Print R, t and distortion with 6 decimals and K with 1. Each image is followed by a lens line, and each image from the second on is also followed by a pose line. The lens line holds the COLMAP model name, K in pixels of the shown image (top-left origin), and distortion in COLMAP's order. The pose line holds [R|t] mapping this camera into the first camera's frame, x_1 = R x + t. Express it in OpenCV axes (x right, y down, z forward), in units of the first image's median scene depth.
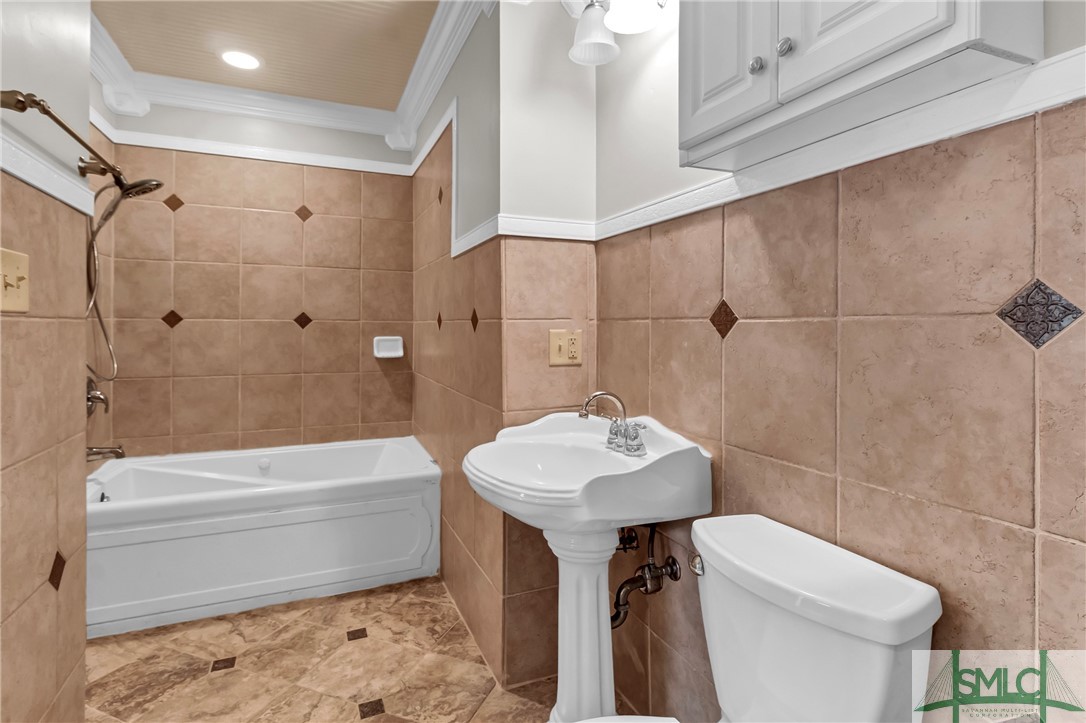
lens RADIAL K [[539.9, 0, 545.9], [0, 539.9, 336.1], [0, 0, 1]] dist [-0.001448, 0.000138]
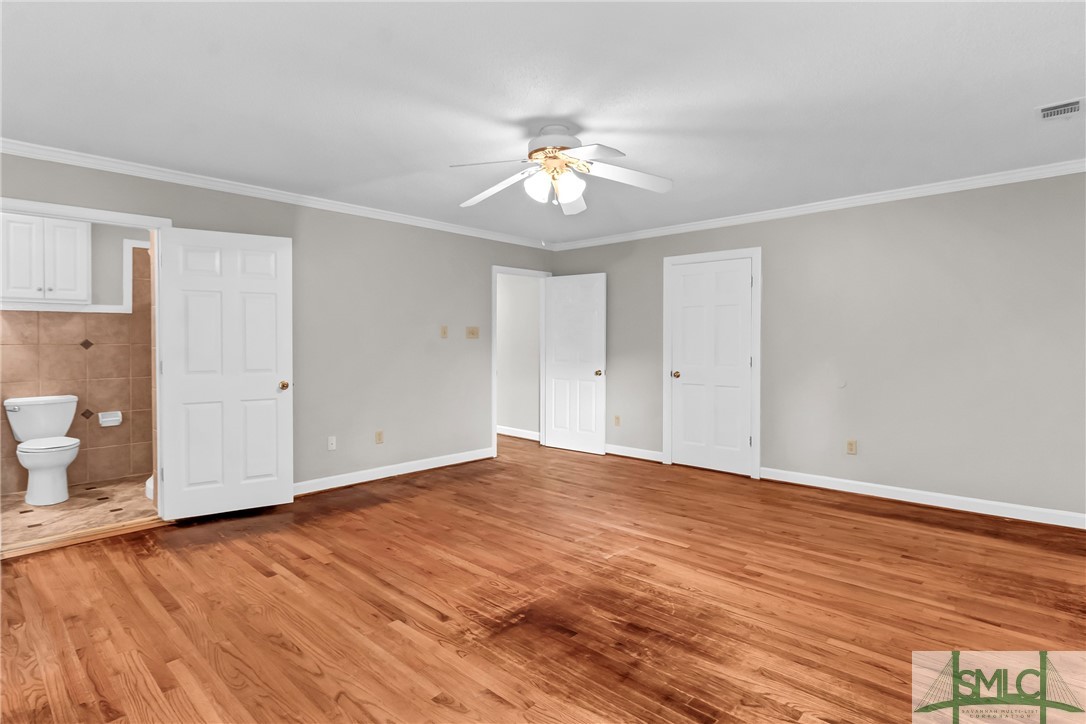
lens RADIAL K [[539.9, 0, 545.9], [0, 539.9, 336.6], [0, 0, 1]] dist [-0.001448, 0.000138]
pose [[-0.409762, 0.002387, 0.912189, -5.391395], [0.010992, 0.999937, 0.002321, -0.069686], [-0.912126, 0.010978, -0.409762, -0.996736]]
